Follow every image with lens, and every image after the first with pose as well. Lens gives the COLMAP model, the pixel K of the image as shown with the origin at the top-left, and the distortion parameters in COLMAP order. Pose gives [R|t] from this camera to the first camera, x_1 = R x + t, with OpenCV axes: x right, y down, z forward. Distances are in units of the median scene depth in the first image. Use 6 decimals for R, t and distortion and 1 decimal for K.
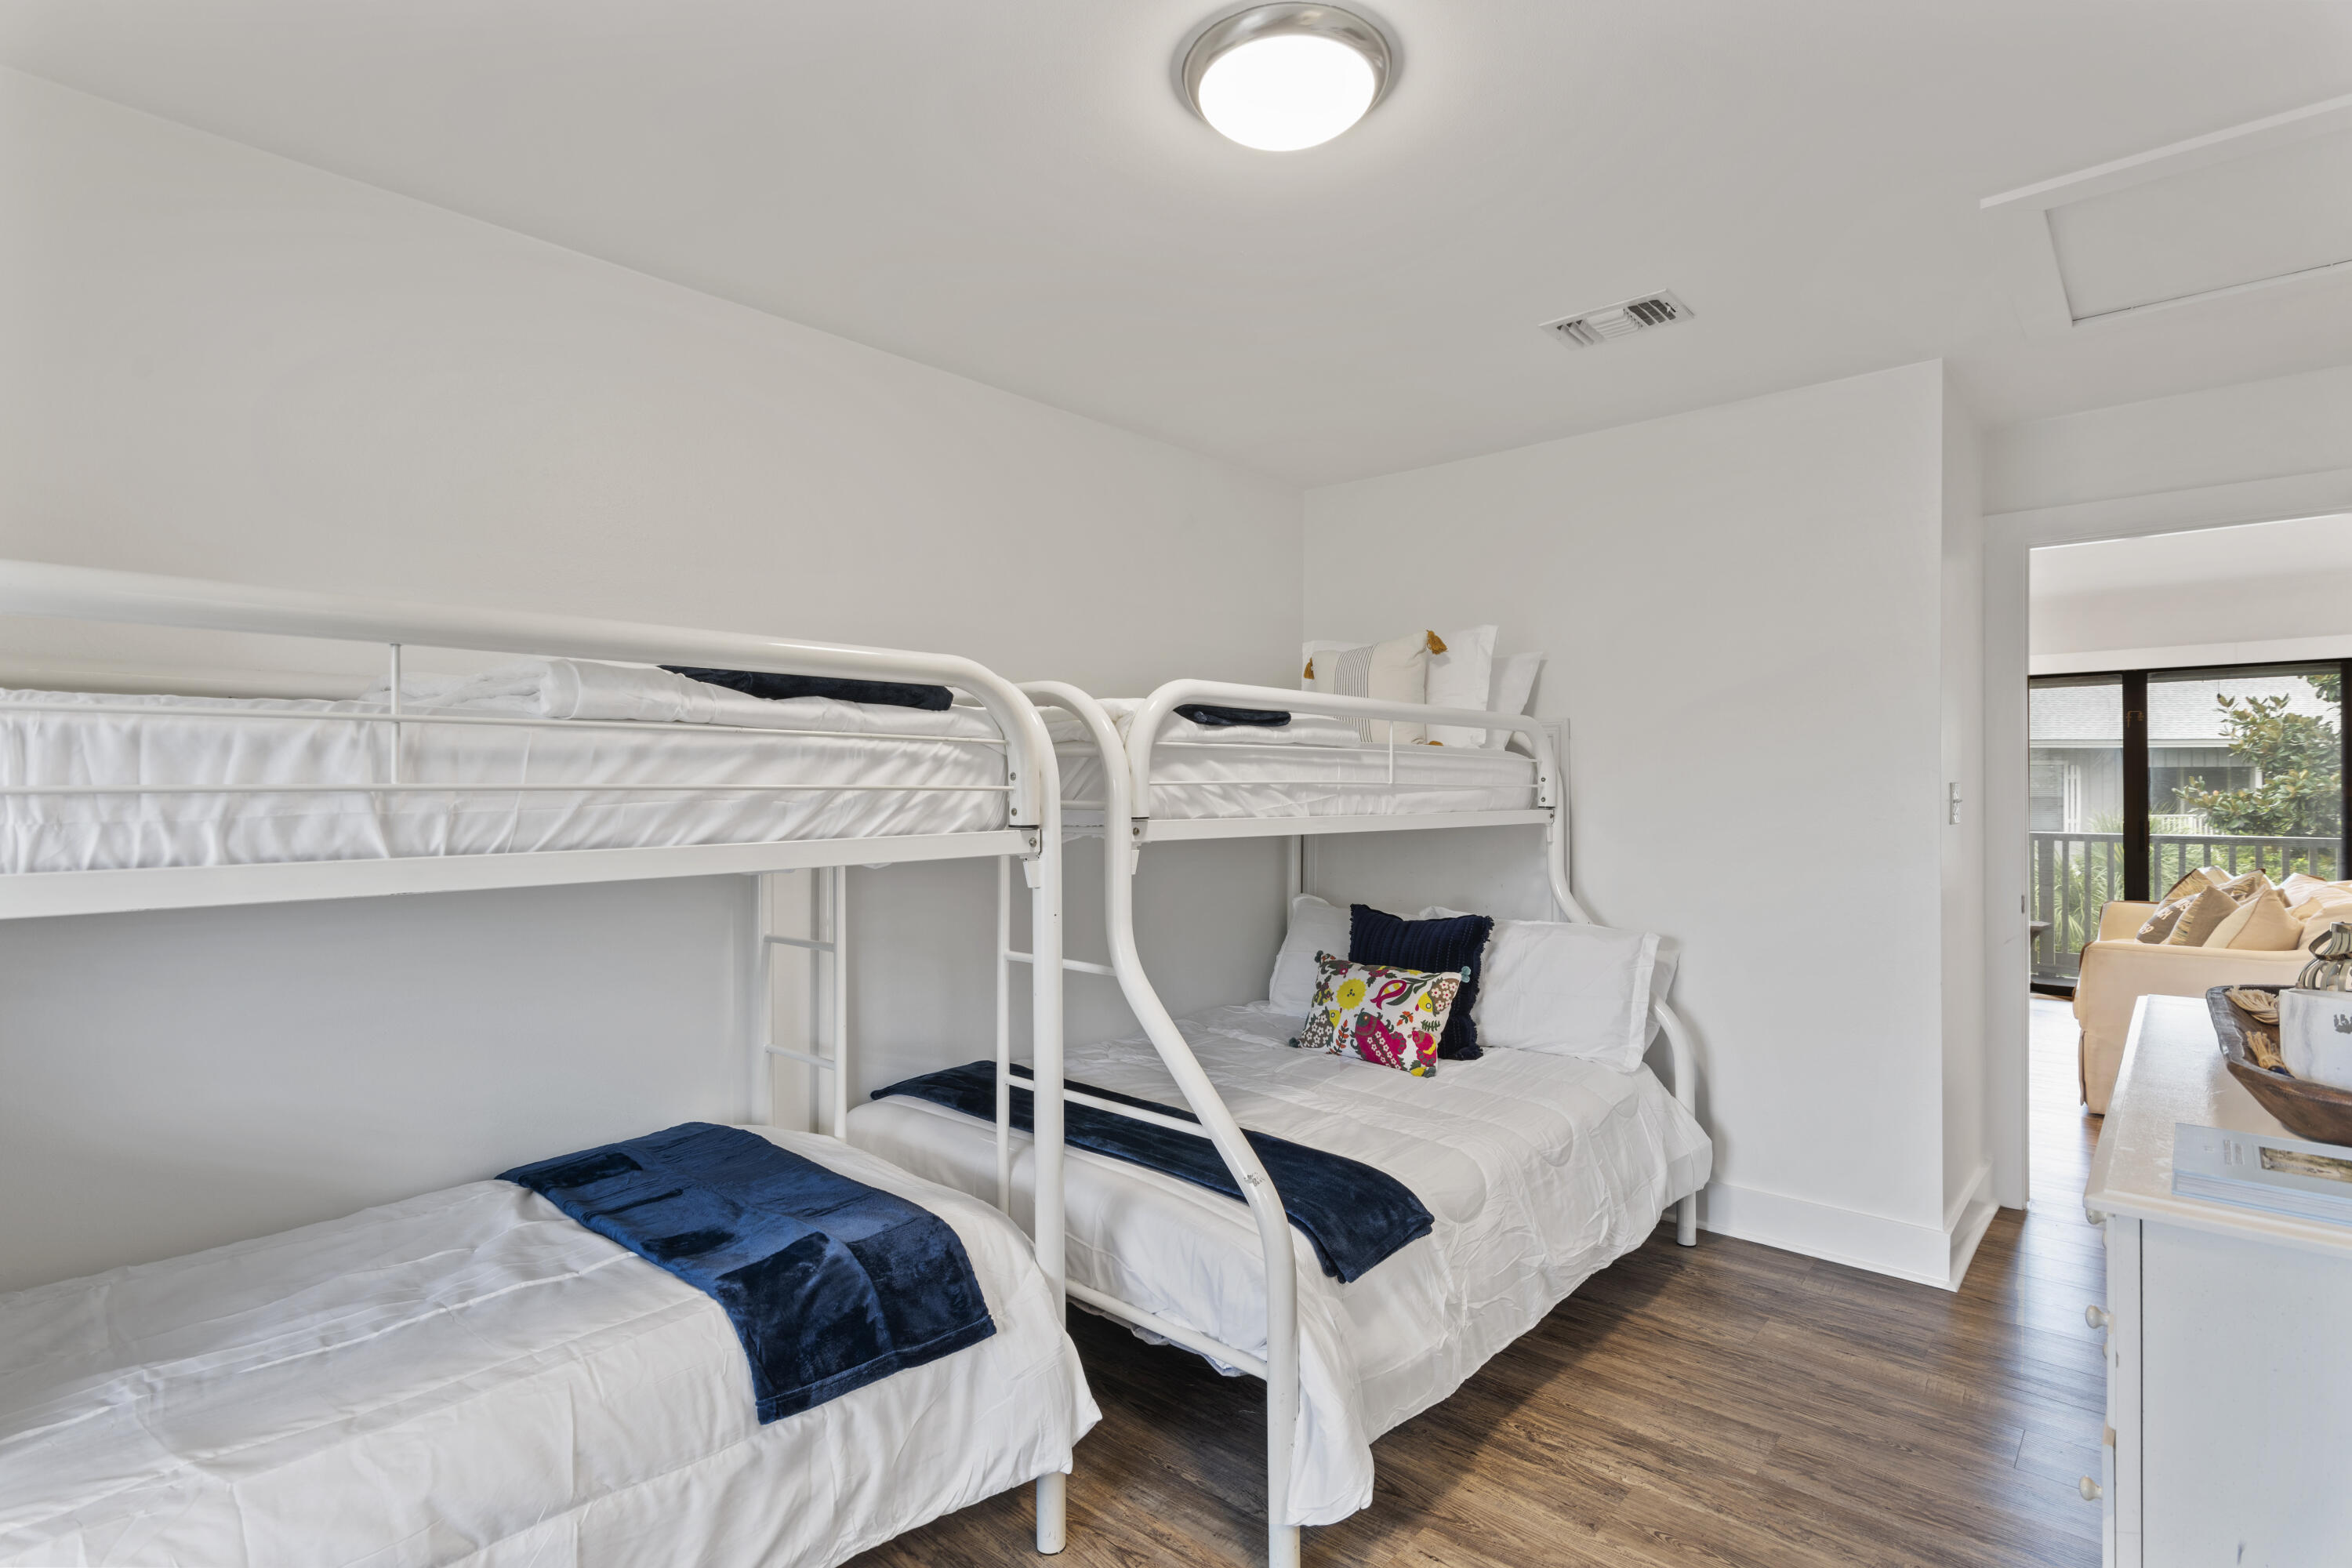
lens RADIAL K [[1152.6, 0, 1167.0], [0, 1152.6, 785.2], [0, 0, 1]] dist [0.000703, 0.000328]
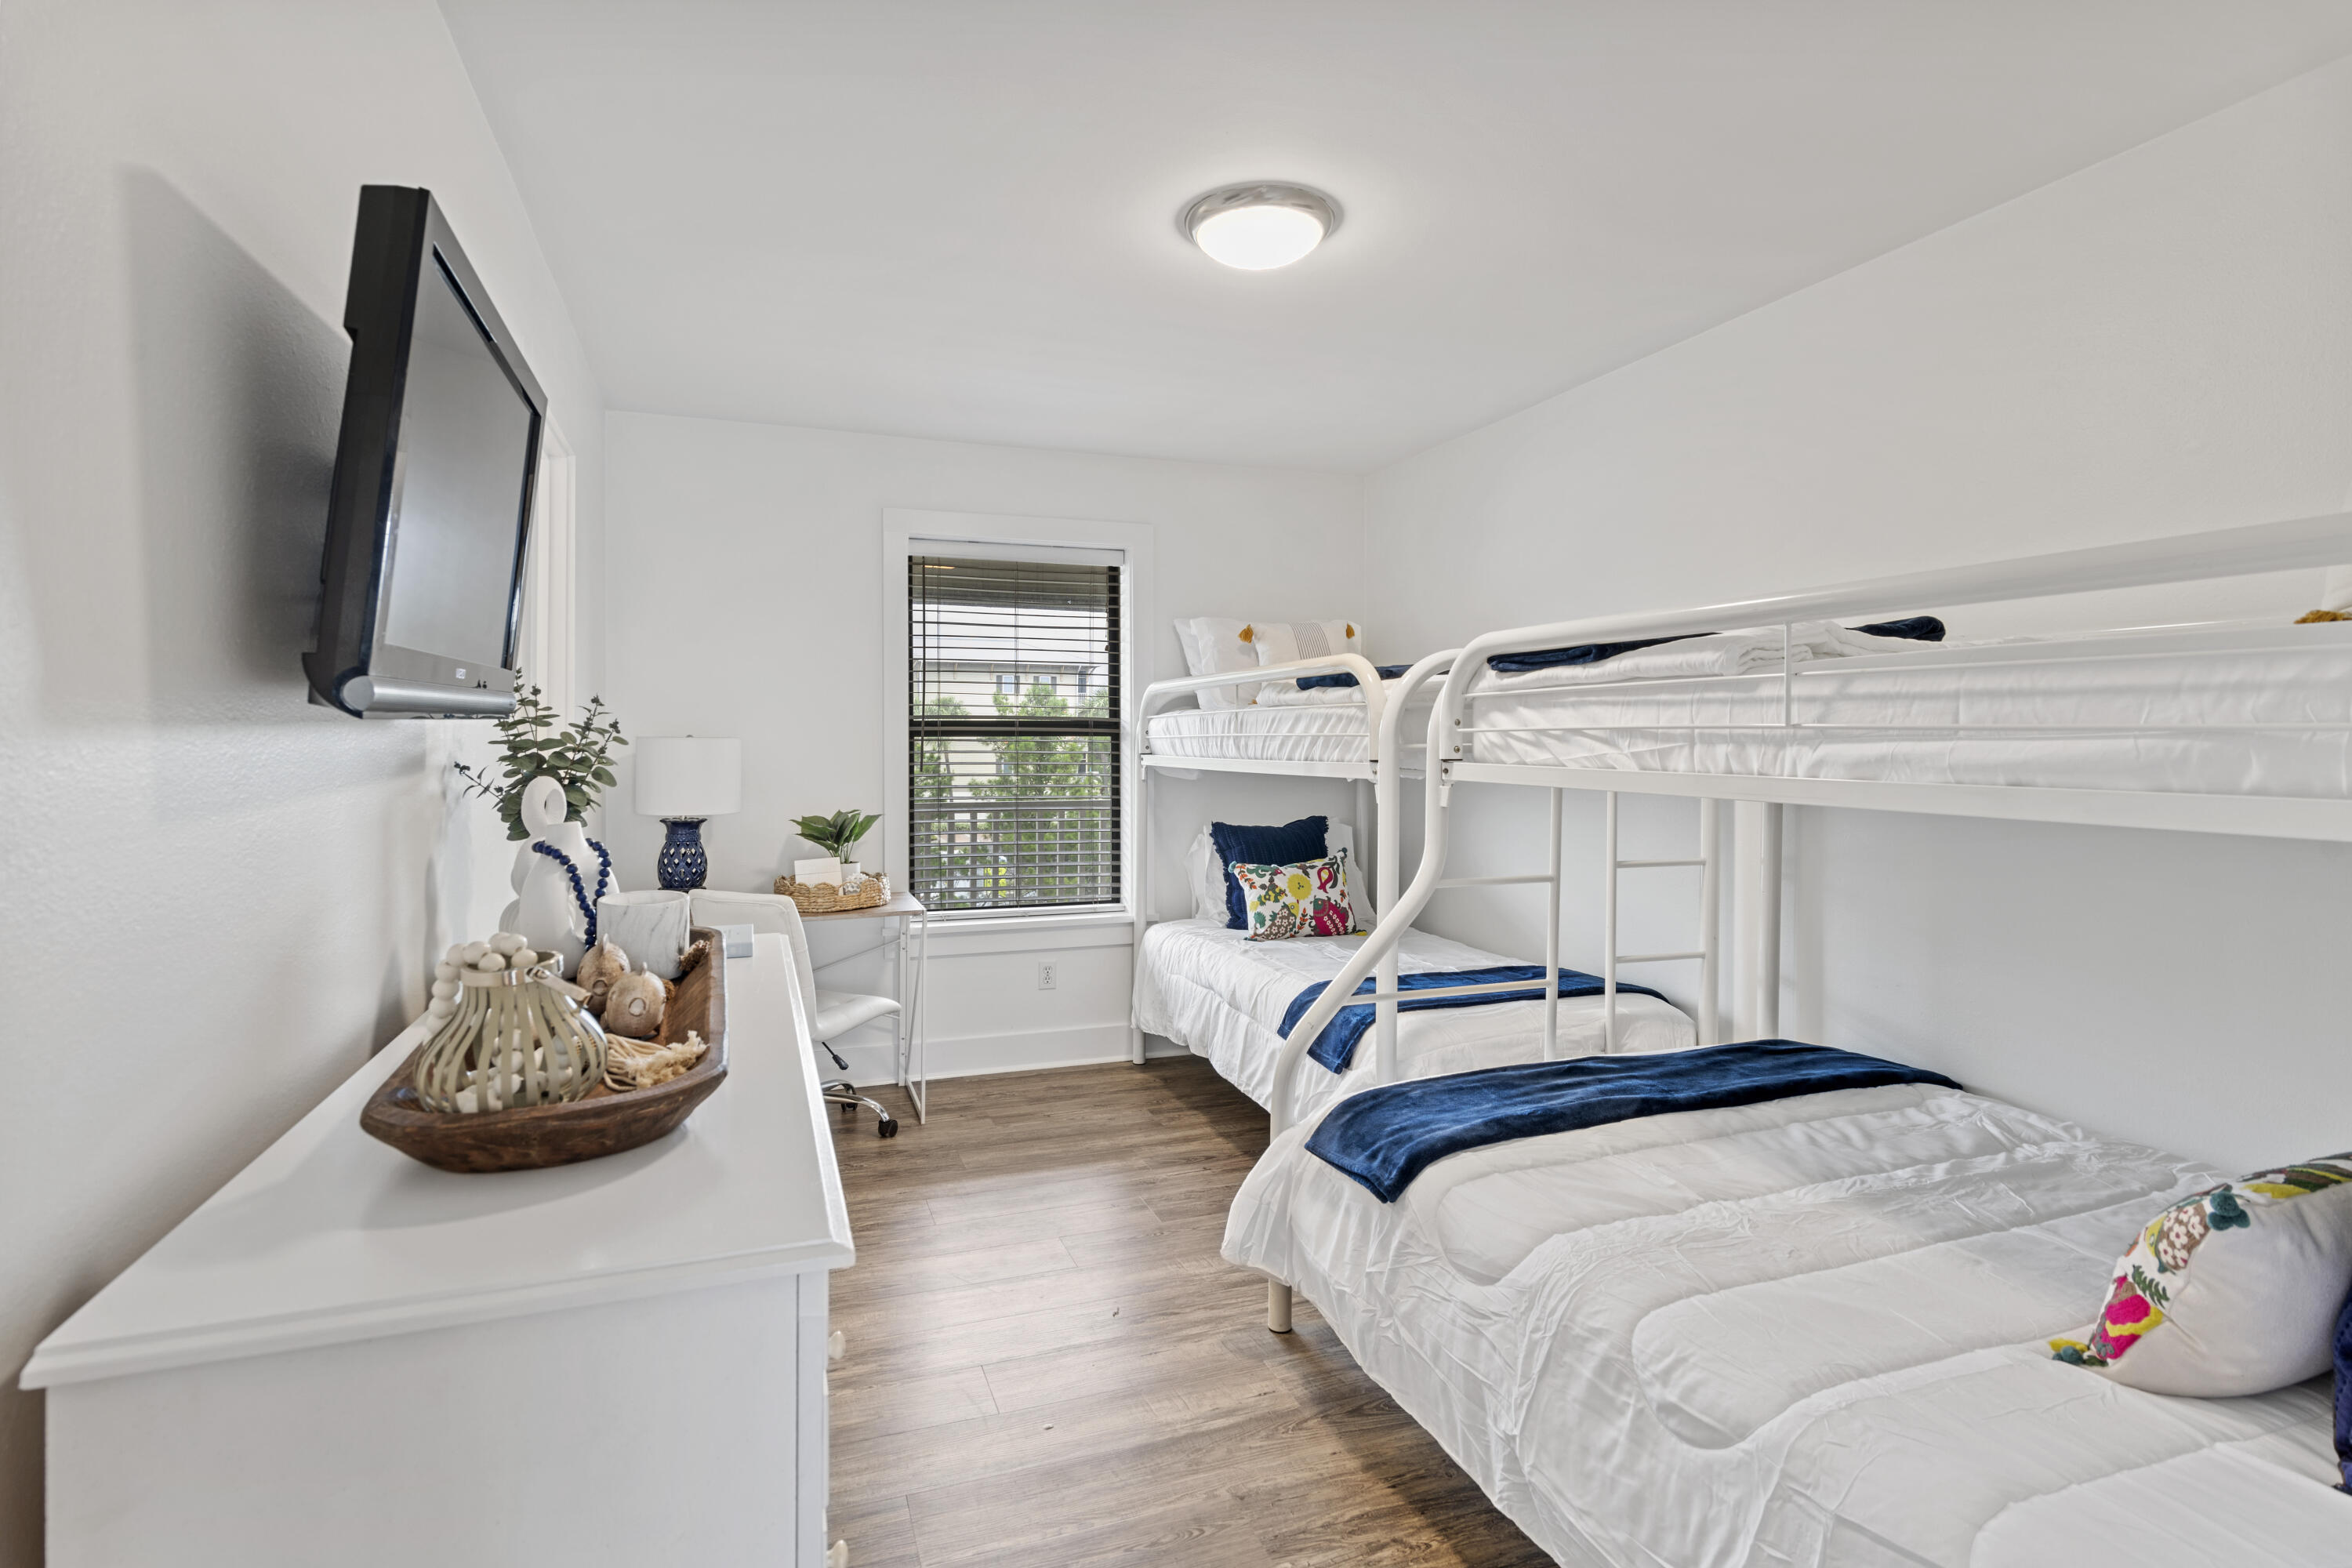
lens RADIAL K [[1152.6, 0, 1171.1], [0, 1152.6, 765.1], [0, 0, 1]] dist [0.000703, 0.000328]
pose [[-0.474871, 0.013219, -0.879956, 0.984283], [-0.008286, 0.999776, 0.019491, 0.011240], [0.880017, 0.016547, -0.474655, 1.113785]]
